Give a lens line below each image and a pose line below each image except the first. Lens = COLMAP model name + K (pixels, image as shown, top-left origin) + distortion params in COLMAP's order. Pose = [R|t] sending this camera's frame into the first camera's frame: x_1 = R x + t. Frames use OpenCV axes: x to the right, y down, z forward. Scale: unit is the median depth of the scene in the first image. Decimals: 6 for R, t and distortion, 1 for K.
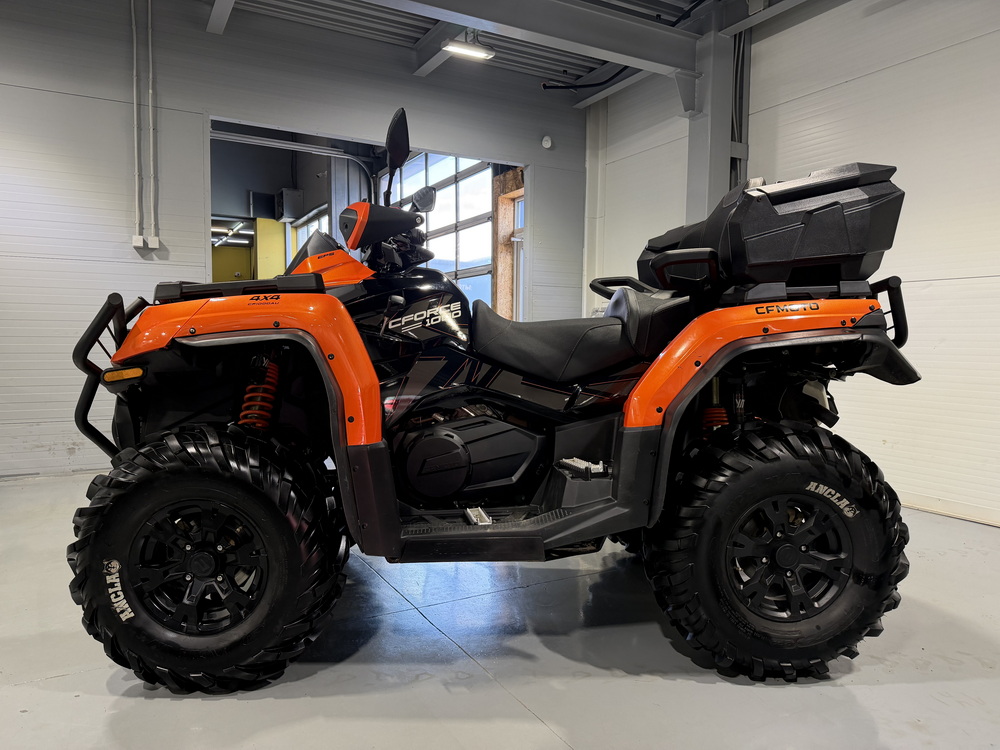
lens RADIAL K [[700.3, 0, 499.1], [0, 700.3, 373.8], [0, 0, 1]] dist [0.001617, -0.010660]
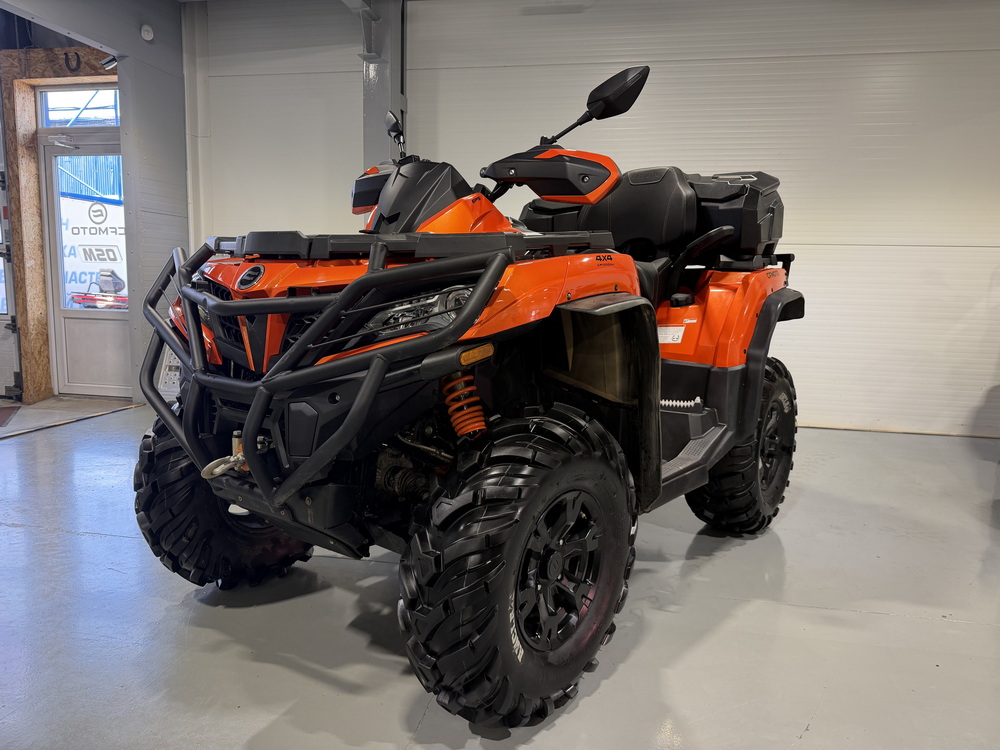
lens RADIAL K [[700.3, 0, 505.5], [0, 700.3, 370.0], [0, 0, 1]] dist [0.001617, -0.010660]
pose [[0.644418, -0.086840, 0.759726, -0.311097], [0.016781, 0.994897, 0.099488, -0.016025], [-0.764489, -0.051363, 0.642587, 0.143209]]
